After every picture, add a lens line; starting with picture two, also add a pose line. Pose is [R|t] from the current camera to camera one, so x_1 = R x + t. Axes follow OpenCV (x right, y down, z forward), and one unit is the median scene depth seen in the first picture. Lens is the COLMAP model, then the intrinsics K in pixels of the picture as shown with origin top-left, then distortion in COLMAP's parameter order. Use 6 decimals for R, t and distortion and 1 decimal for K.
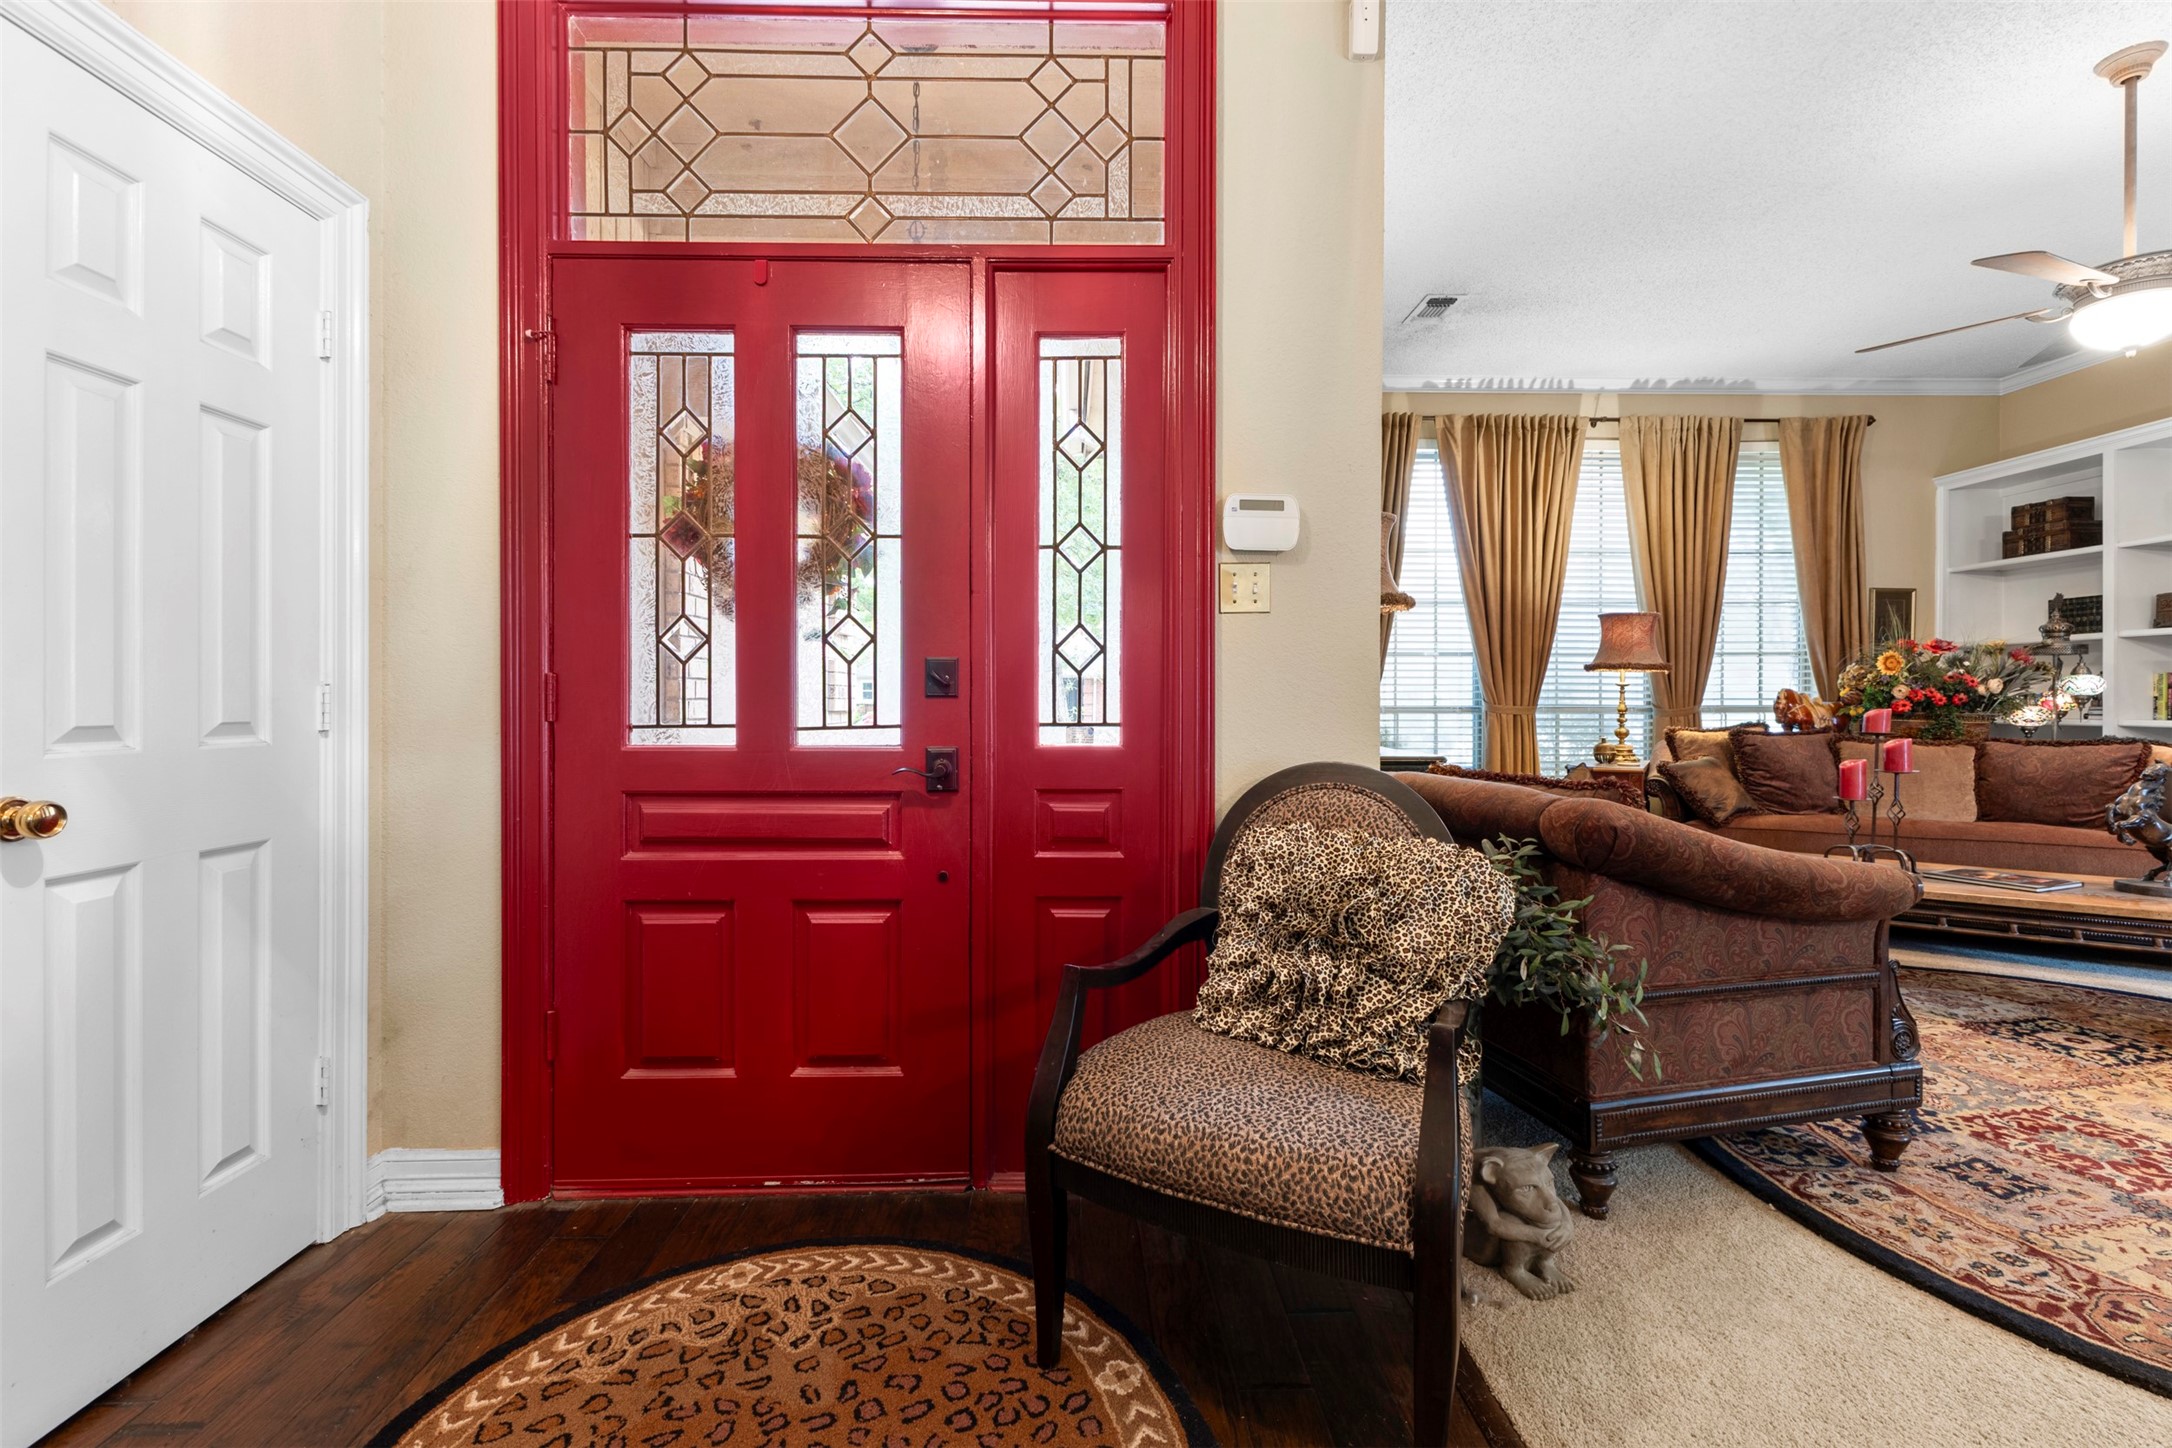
lens RADIAL K [[932.2, 0, 1079.7], [0, 932.2, 695.2], [0, 0, 1]] dist [0.004045, -0.002898]
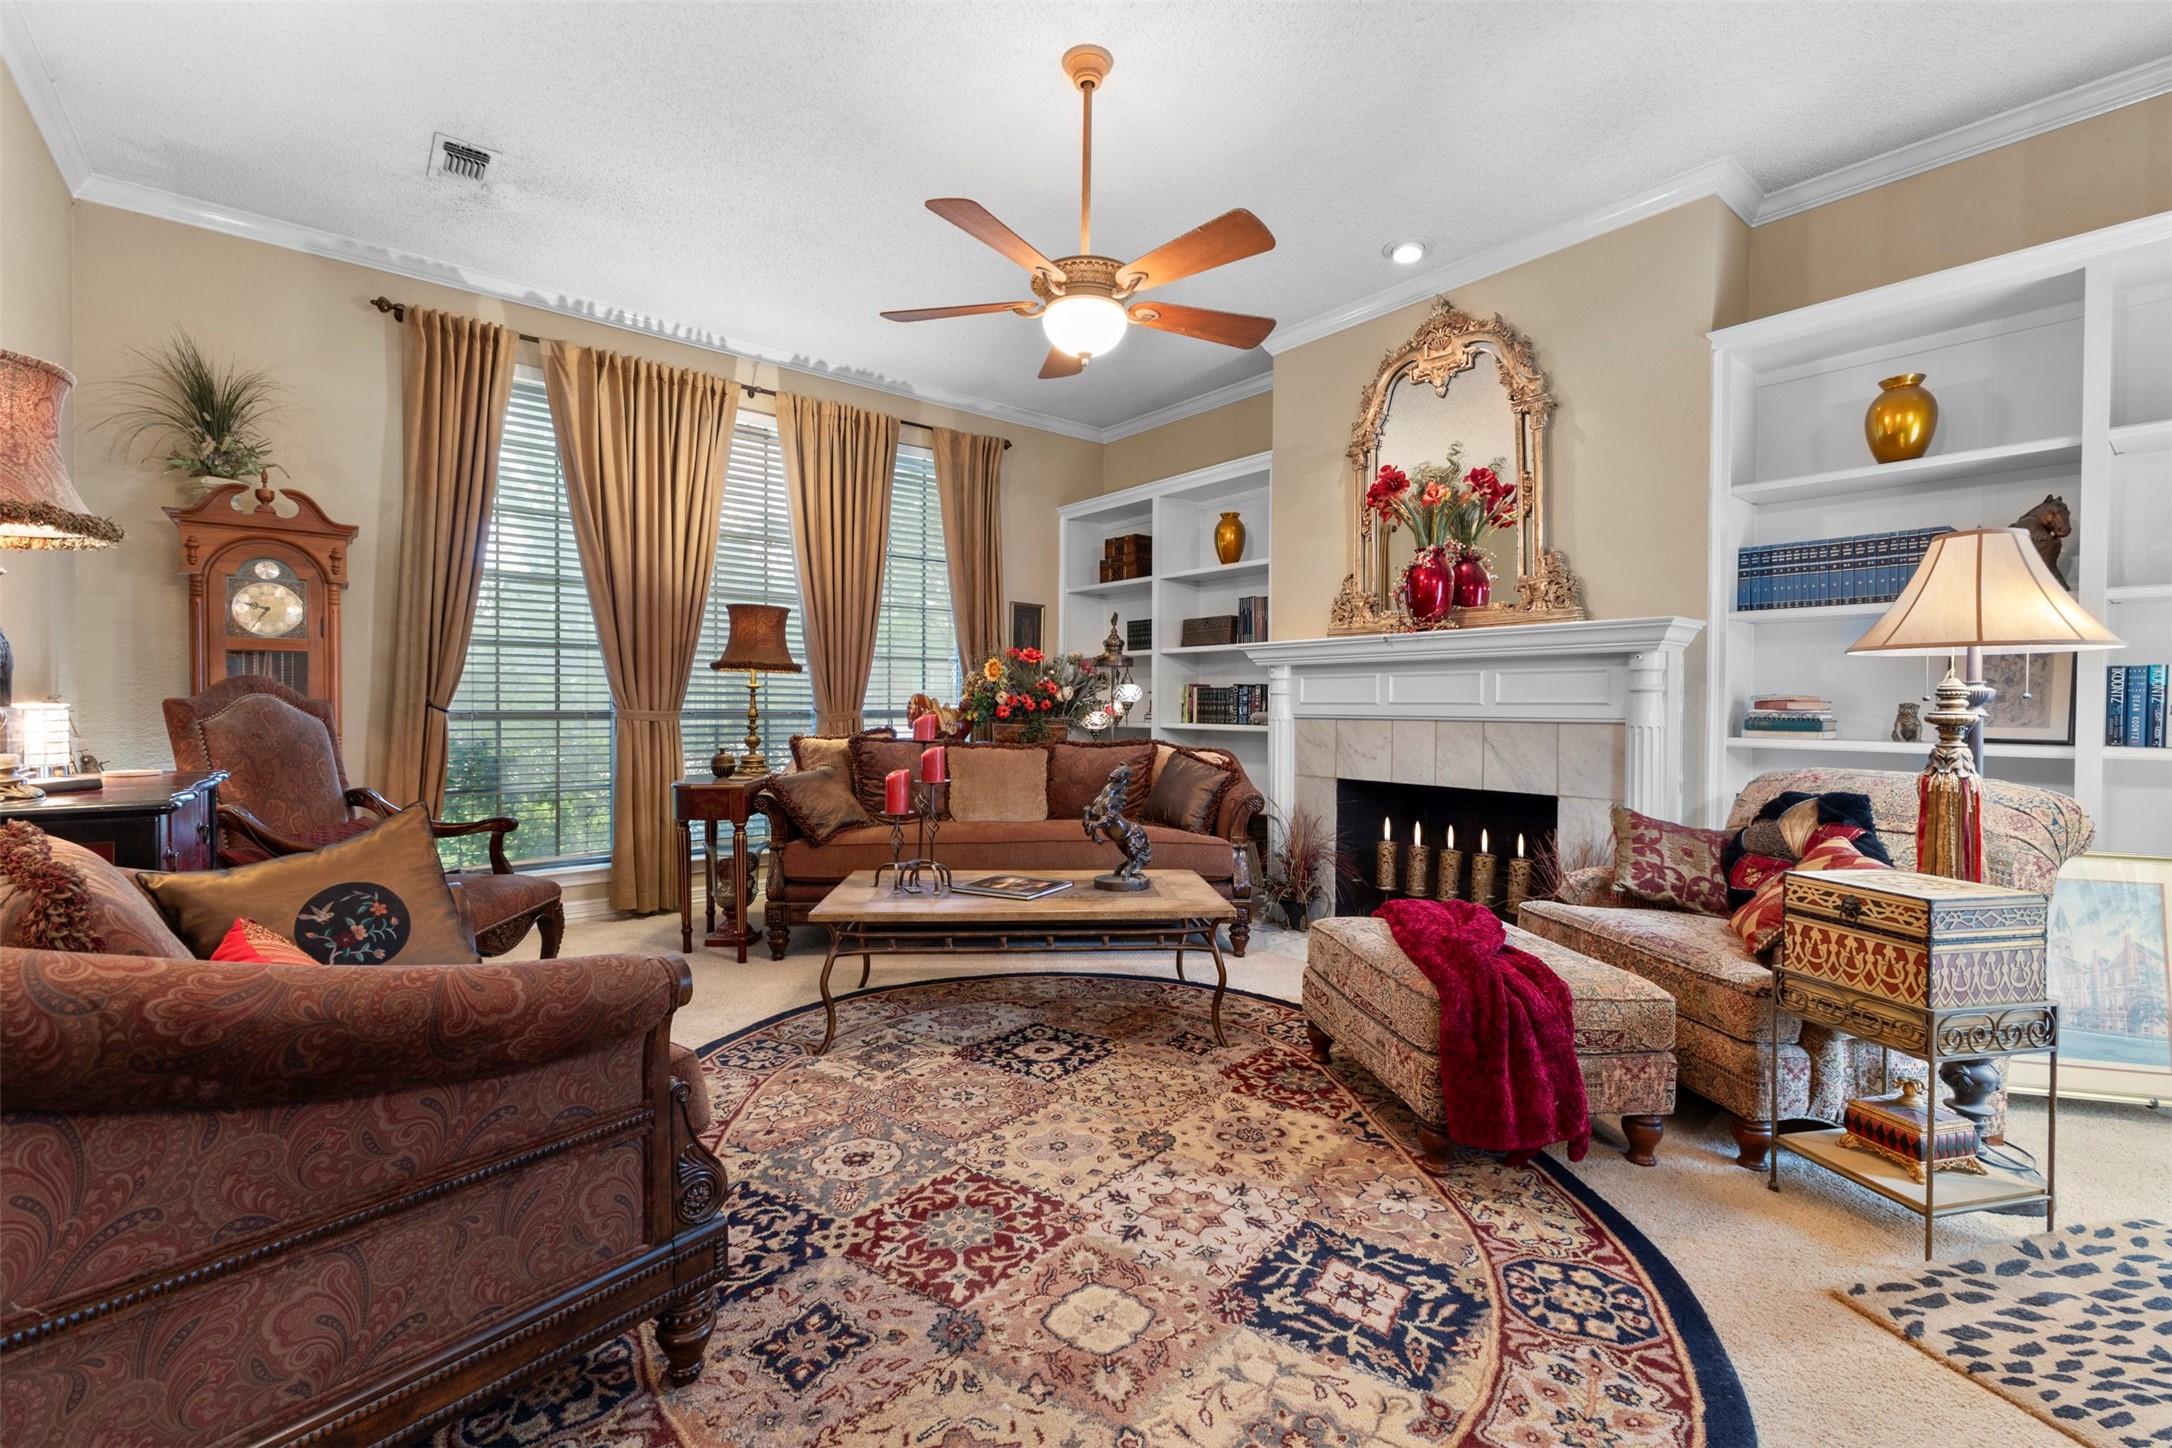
lens RADIAL K [[932.2, 0, 1080.7], [0, 932.2, 709.4], [0, 0, 1]] dist [0.004045, -0.002898]
pose [[0.785297, 0.001587, 0.619118, 0.289863], [-0.008811, 0.999924, 0.008612, -0.000441], [-0.619057, -0.012218, 0.785251, 0.120410]]
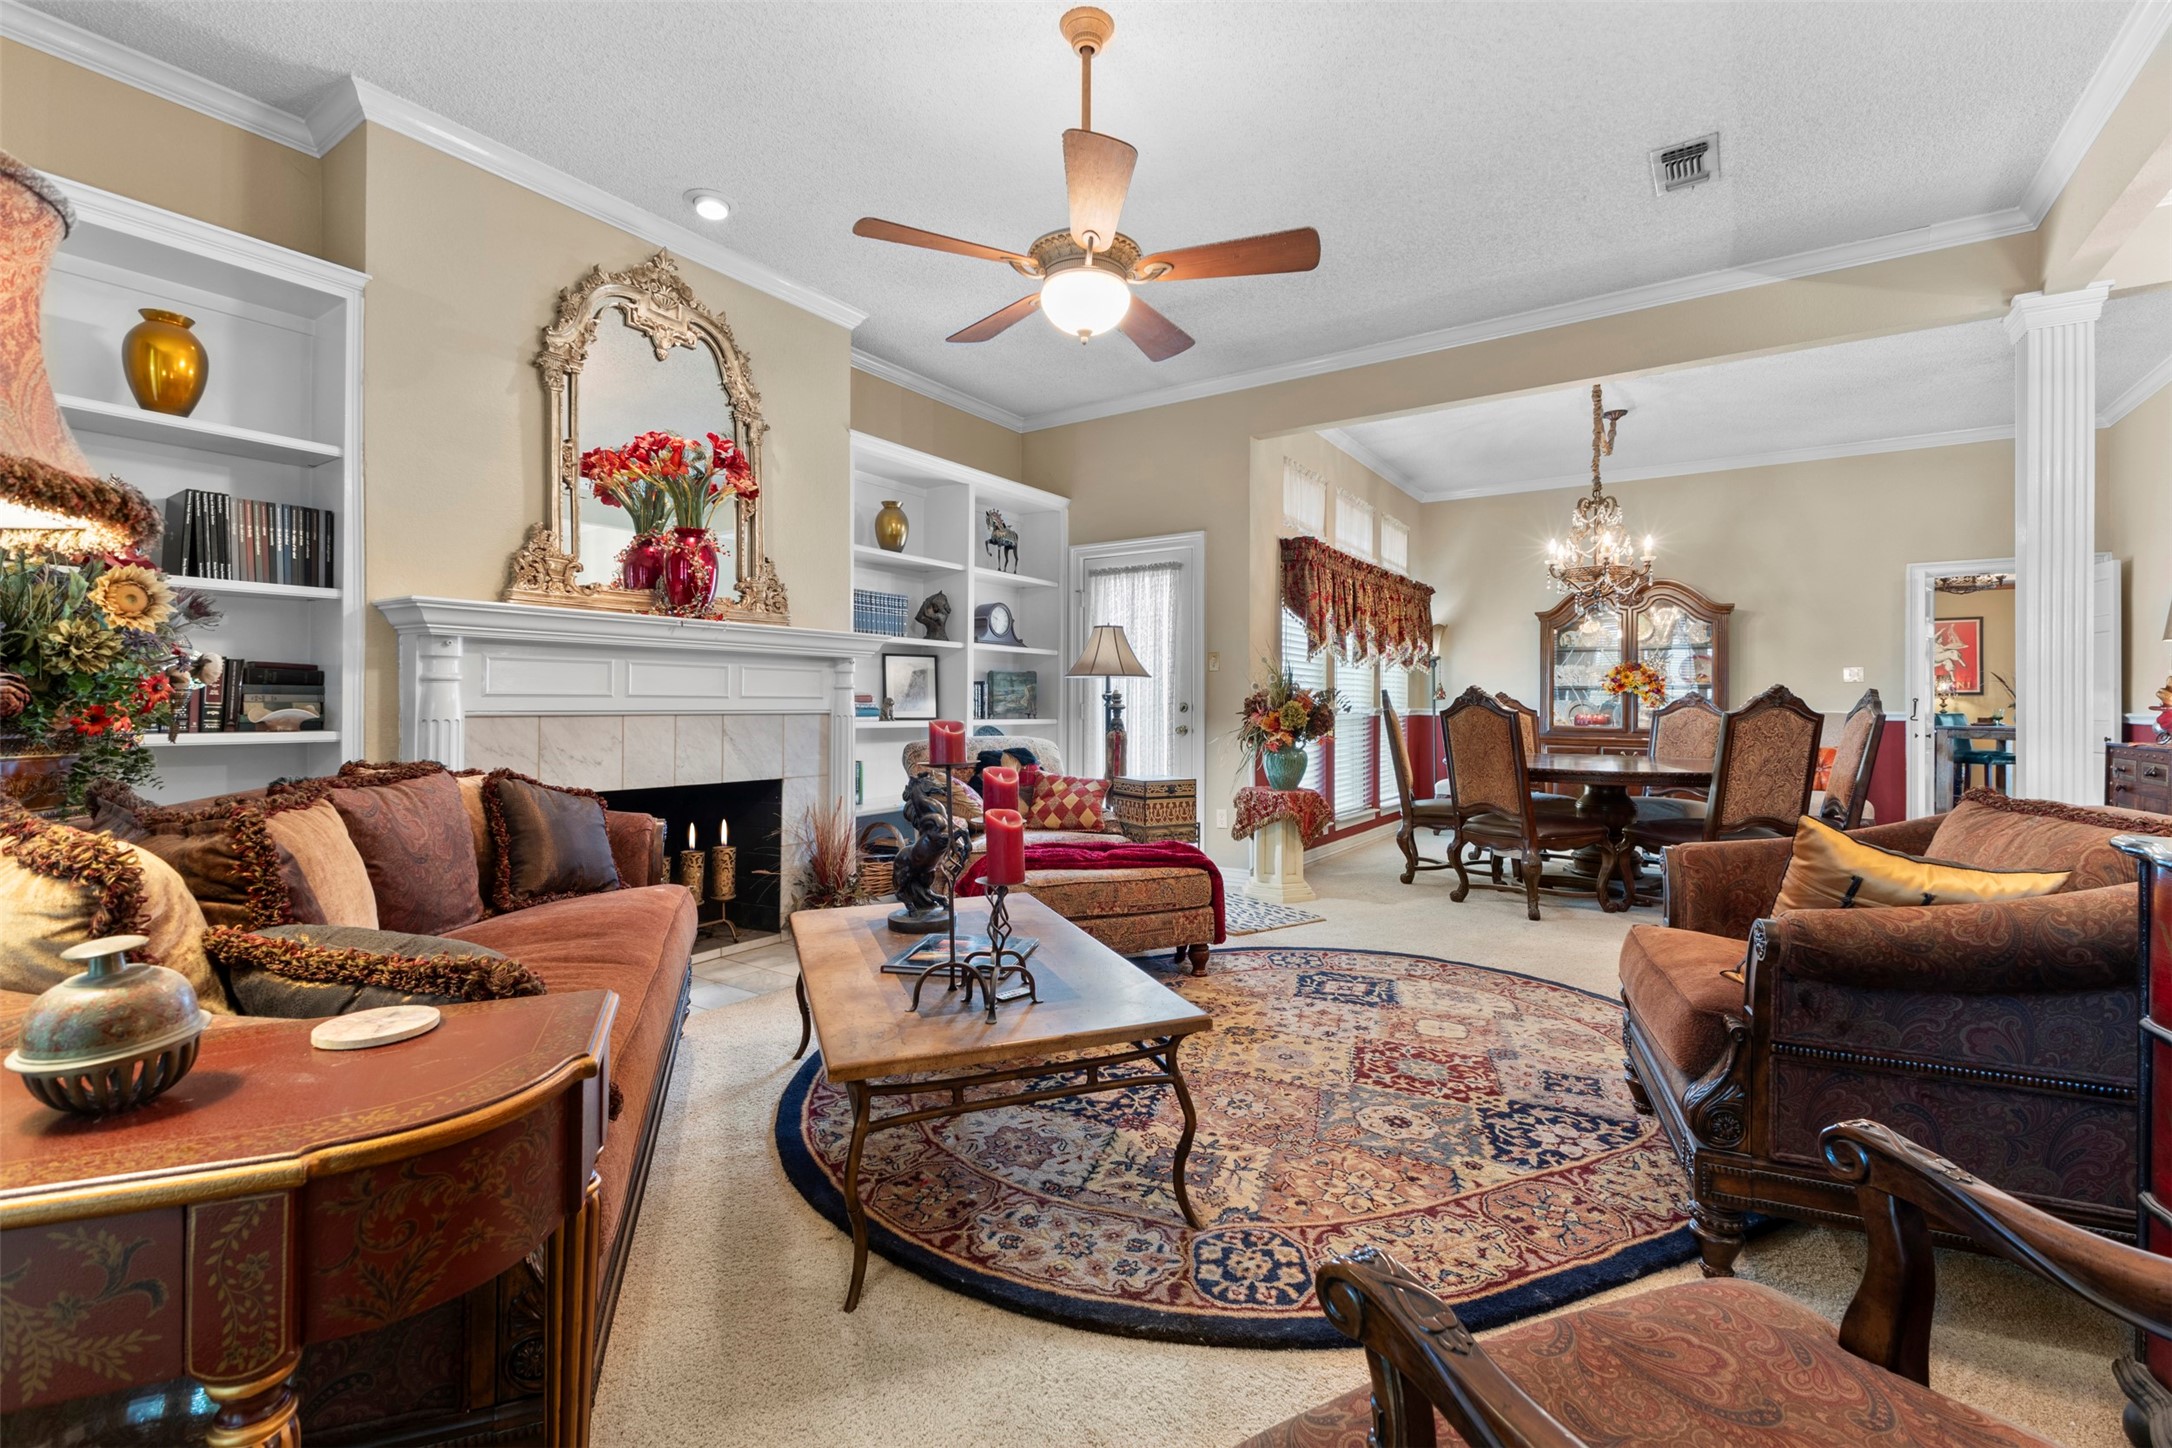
lens RADIAL K [[932.2, 0, 1086.4], [0, 932.2, 701.6], [0, 0, 1]] dist [0.004045, -0.002898]
pose [[-0.820918, -0.009632, 0.570965, 0.338302], [-0.013996, 0.999897, -0.003255, 0.000841], [-0.570875, -0.010663, -0.820968, 1.042815]]
